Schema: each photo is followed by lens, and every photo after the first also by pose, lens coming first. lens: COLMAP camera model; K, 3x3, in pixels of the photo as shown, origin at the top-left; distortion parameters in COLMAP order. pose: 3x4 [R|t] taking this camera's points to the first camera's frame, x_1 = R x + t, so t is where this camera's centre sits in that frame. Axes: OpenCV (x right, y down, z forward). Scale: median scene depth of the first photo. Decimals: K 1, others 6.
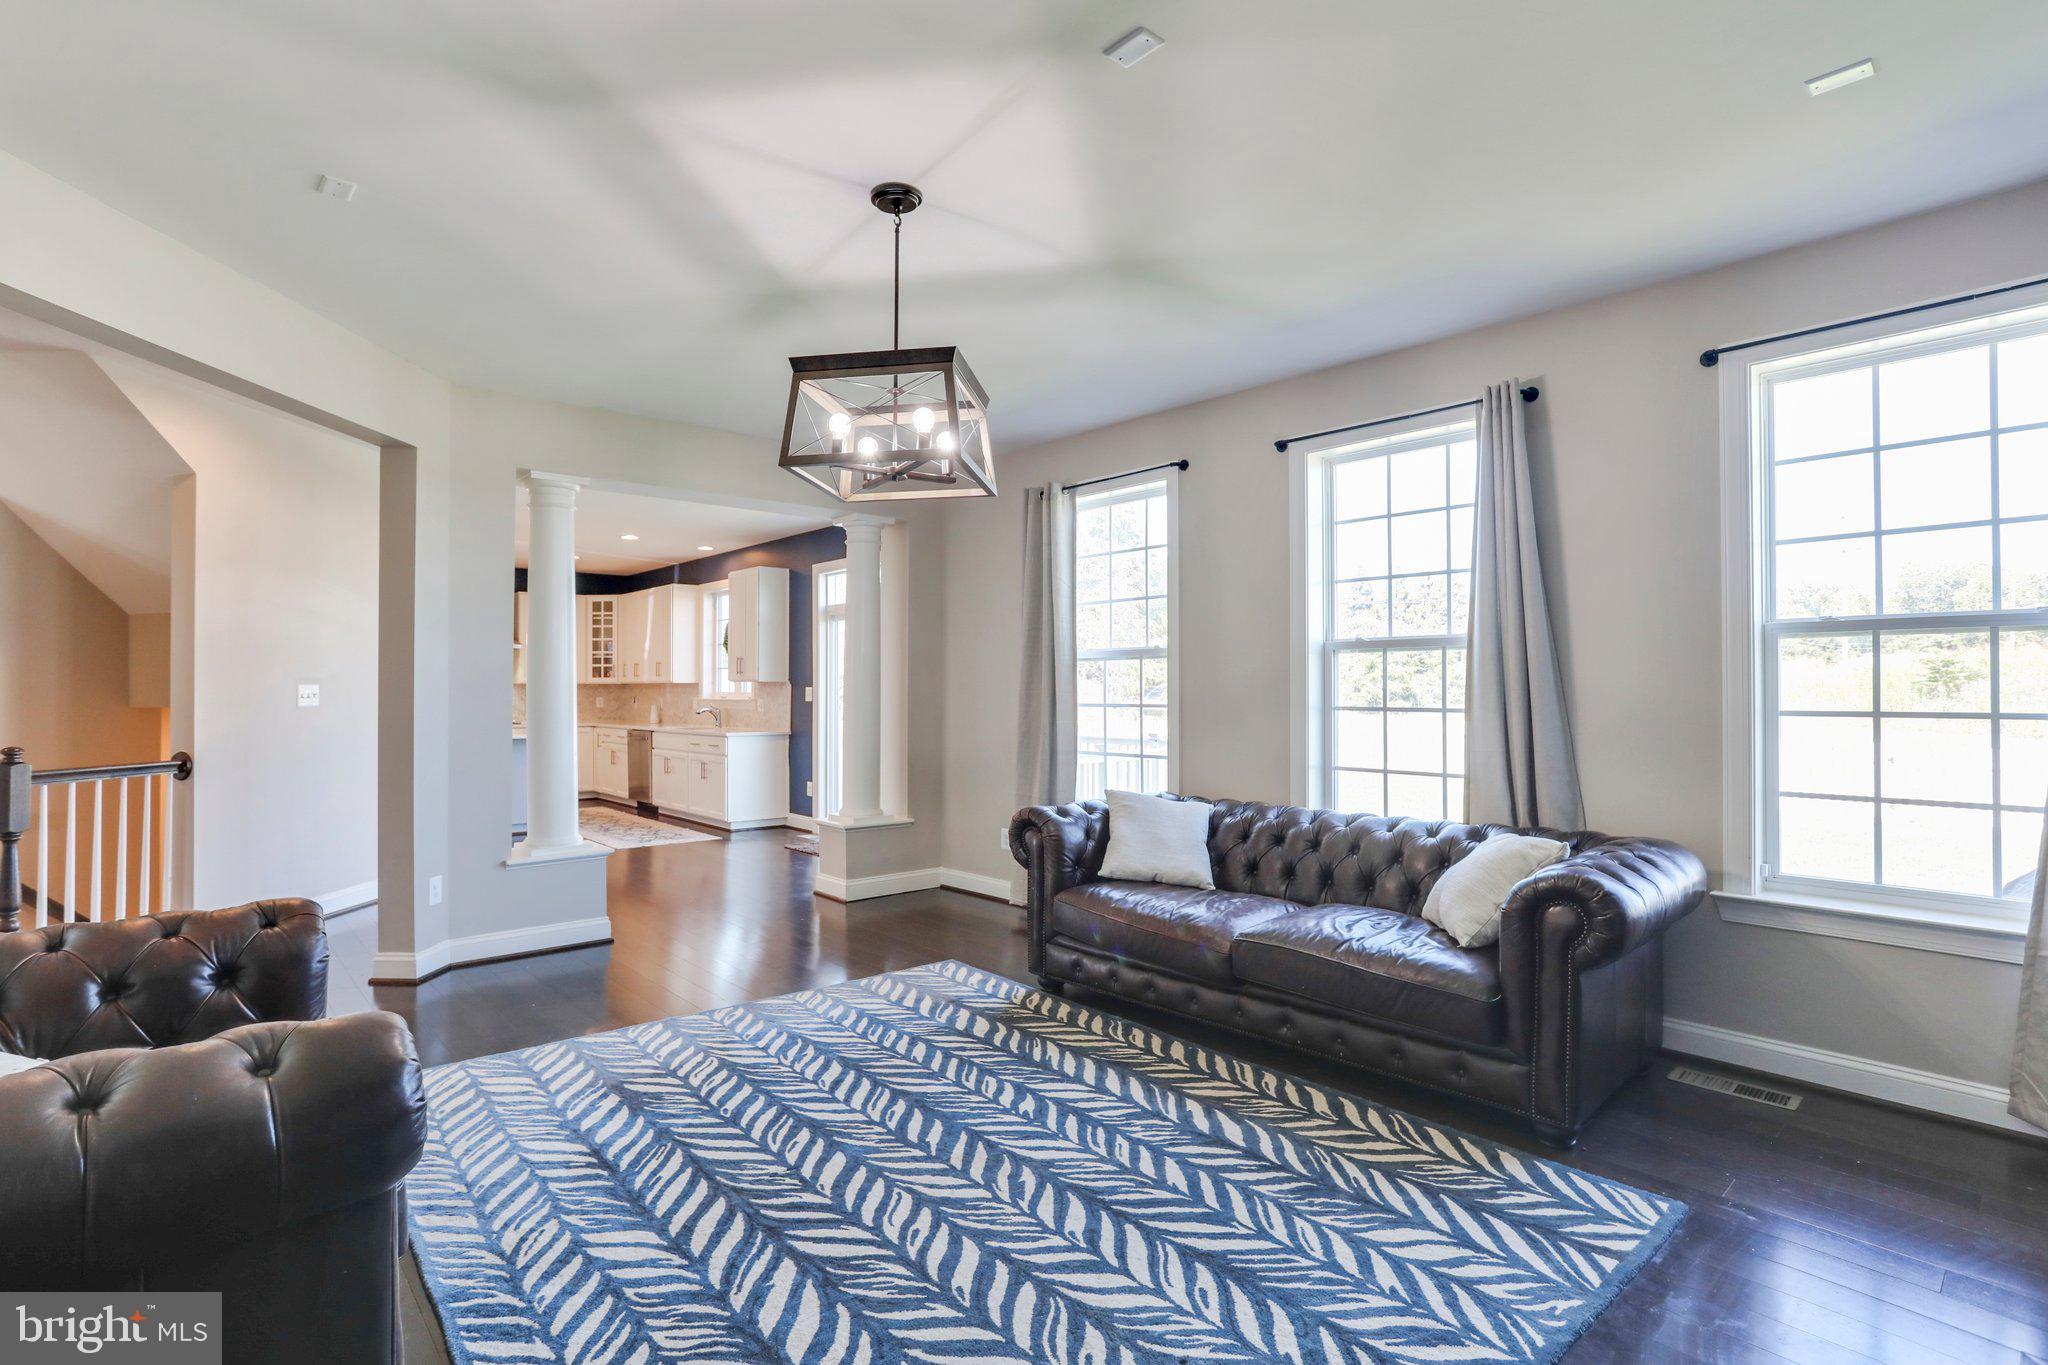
lens RADIAL K [[967.7, 0, 1023.9], [0, 967.7, 688.2], [0, 0, 1]] dist [-0.026326, 0.001675]
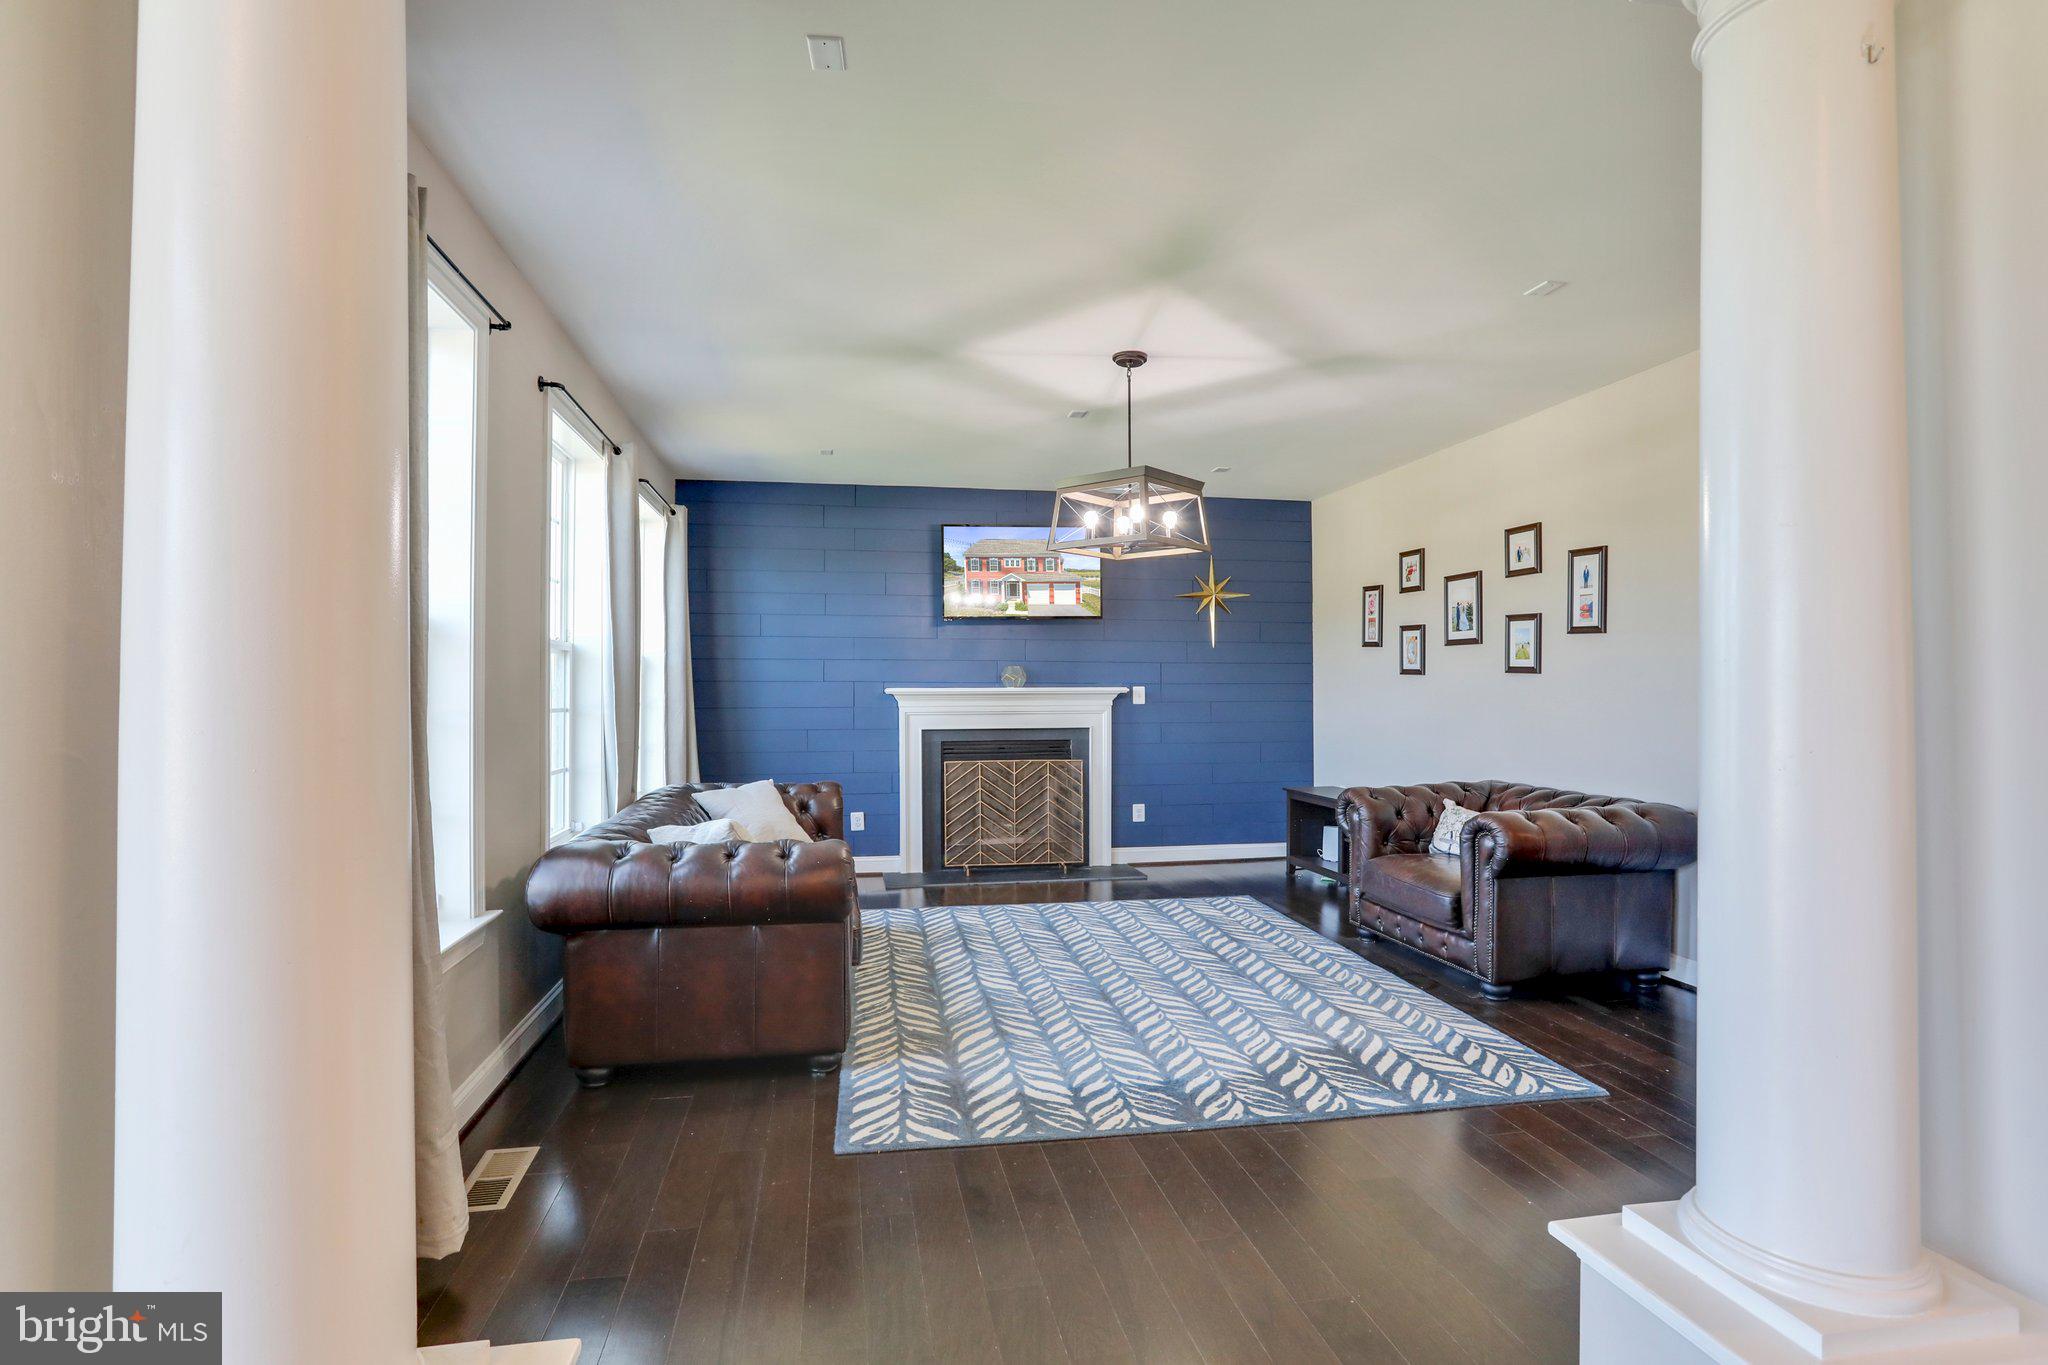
lens RADIAL K [[967.7, 0, 1023.1], [0, 967.7, 687.3], [0, 0, 1]] dist [-0.026326, 0.001675]
pose [[-0.847557, 0.004835, 0.530683, -0.731521], [-0.002704, 0.999906, -0.013429, 0.016666], [-0.530698, -0.012817, -0.847464, 2.198008]]
